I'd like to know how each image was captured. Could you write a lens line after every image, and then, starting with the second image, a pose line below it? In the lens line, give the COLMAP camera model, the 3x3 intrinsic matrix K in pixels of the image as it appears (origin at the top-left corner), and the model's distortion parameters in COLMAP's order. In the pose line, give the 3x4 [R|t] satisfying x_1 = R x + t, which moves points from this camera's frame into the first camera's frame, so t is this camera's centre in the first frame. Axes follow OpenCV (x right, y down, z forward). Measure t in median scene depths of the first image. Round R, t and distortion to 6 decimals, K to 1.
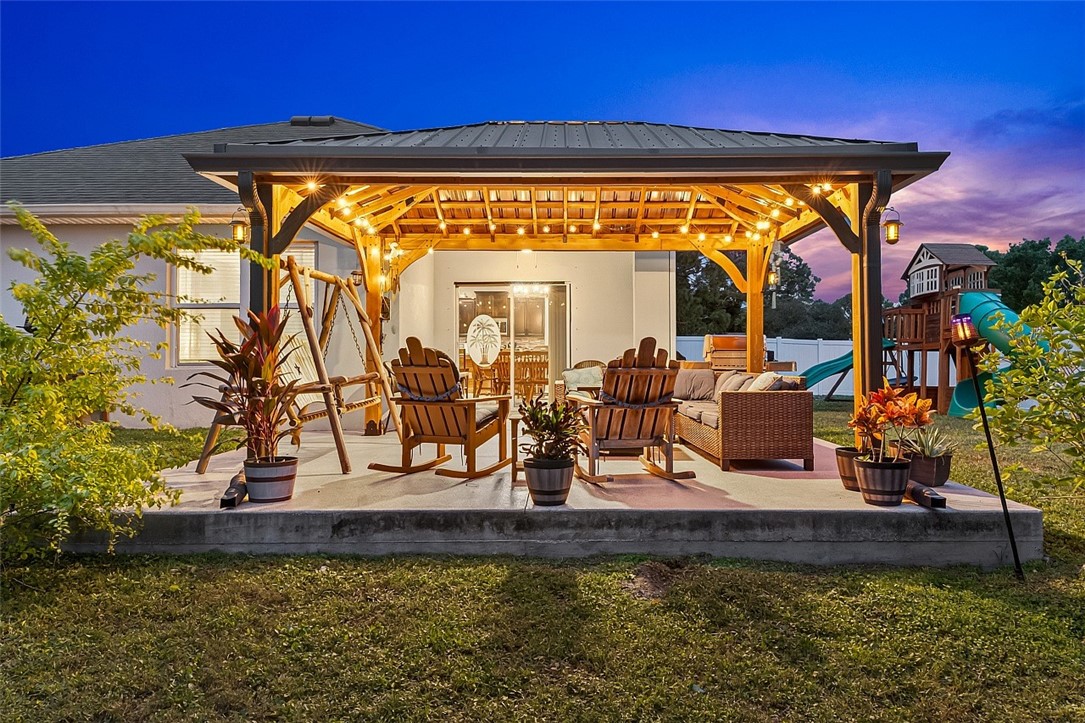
lens RADIAL K [[802.1, 0, 561.1], [0, 802.1, 334.2], [0, 0, 1]] dist [0.119973, -0.174779]
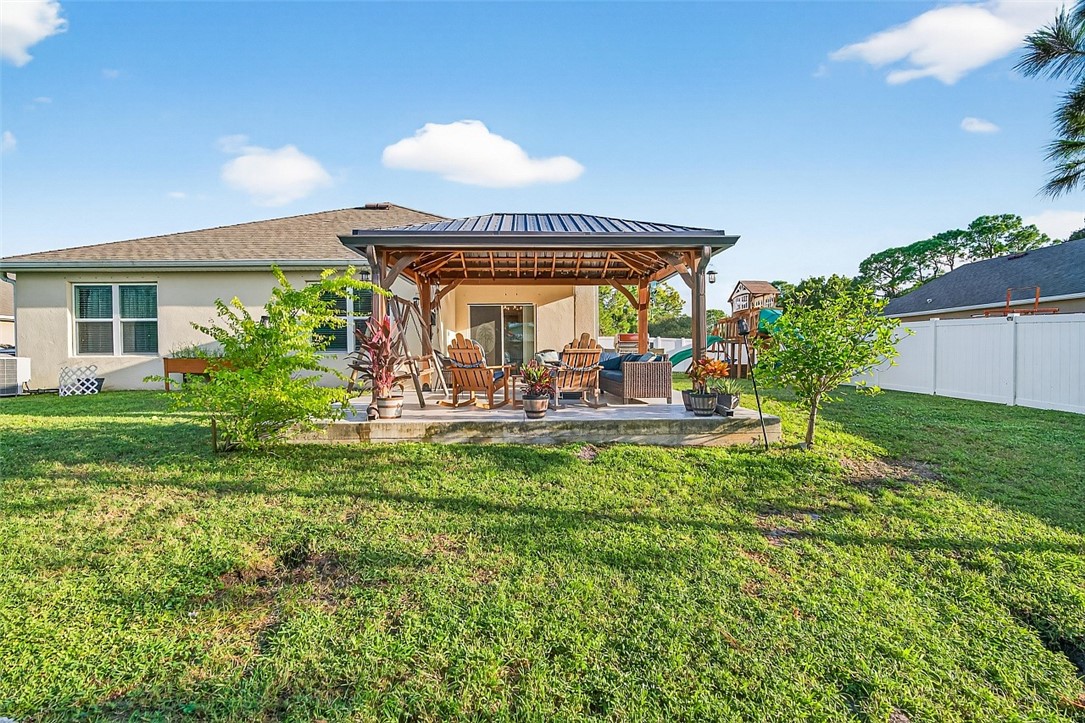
lens RADIAL K [[501.1, 0, 547.1], [0, 501.1, 362.8], [0, 0, 1]] dist [0.003482, 0.000457]
pose [[0.999071, -0.007149, 0.042503, -0.038265], [0.004878, 0.998566, 0.053309, 0.013084], [-0.042823, -0.053052, 0.997673, -0.199587]]
